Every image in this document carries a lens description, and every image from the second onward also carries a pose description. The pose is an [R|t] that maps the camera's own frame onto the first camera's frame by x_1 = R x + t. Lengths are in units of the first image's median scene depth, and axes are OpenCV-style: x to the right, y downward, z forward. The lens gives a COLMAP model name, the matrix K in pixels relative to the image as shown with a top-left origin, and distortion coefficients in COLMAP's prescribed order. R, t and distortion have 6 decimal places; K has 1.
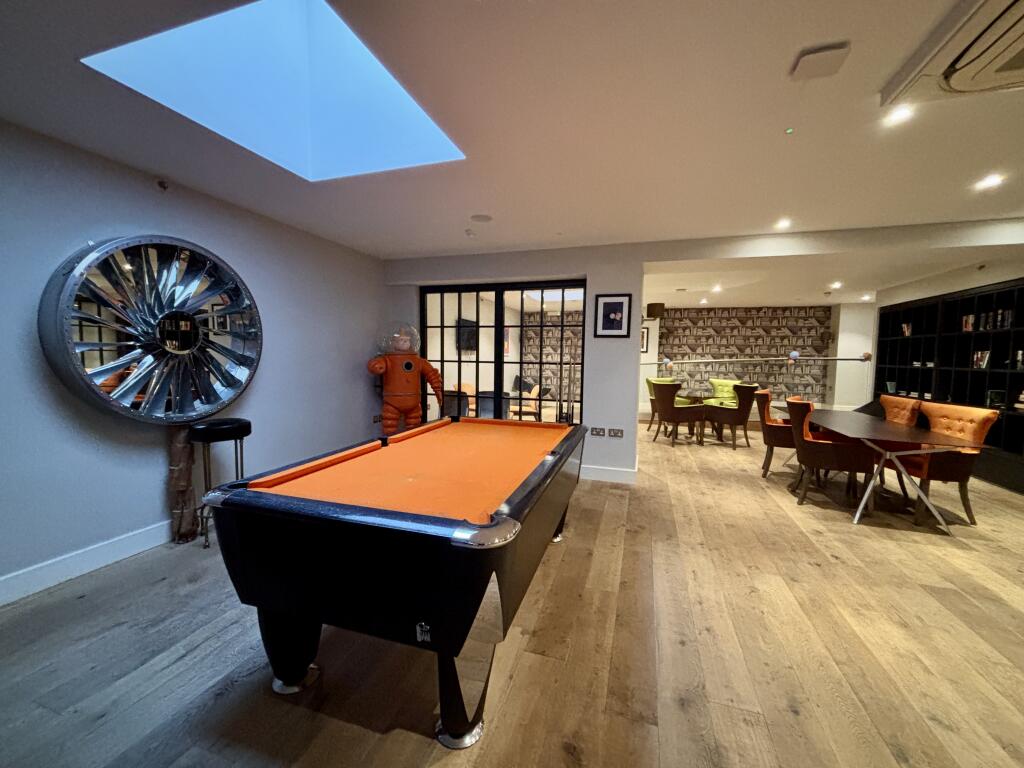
lens RADIAL K [[410.9, 0, 511.4], [0, 410.9, 387.4], [0, 0, 1]] dist [0.003784, -0.000166]
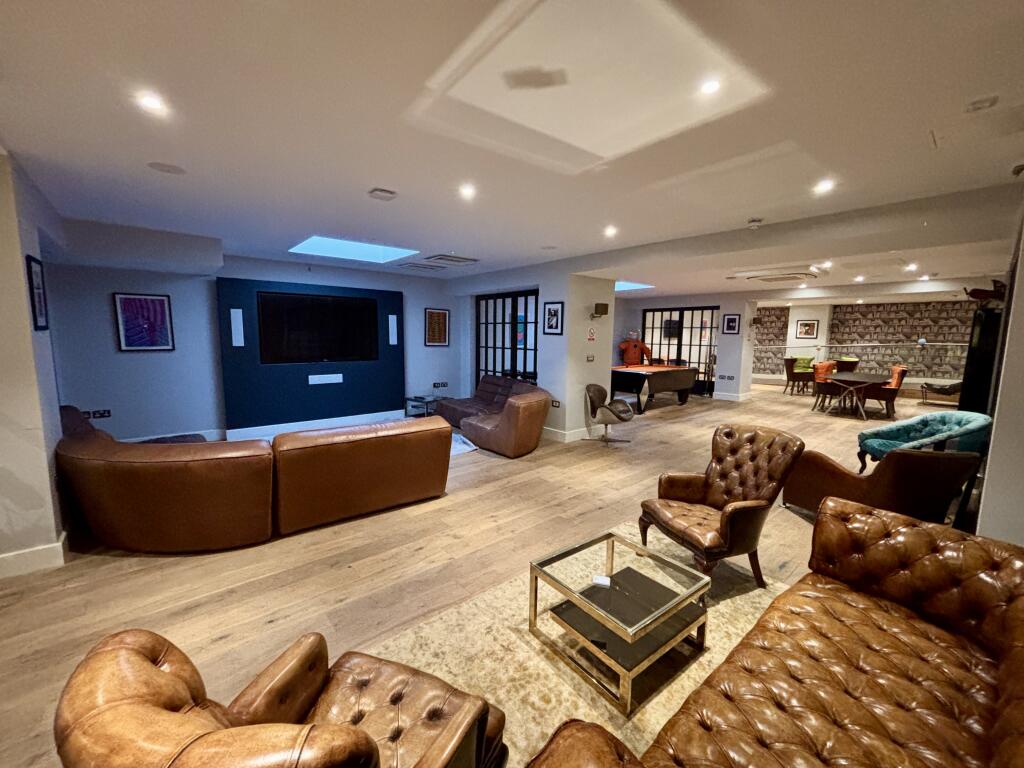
lens RADIAL K [[410.9, 0, 502.8], [0, 410.9, 384.9], [0, 0, 1]] dist [0.003784, -0.000166]
pose [[0.844448, 0.059601, -0.532312, 0.323095], [-0.039694, 0.998021, 0.048777, 0.072683], [0.534166, -0.020060, 0.845142, -1.207853]]
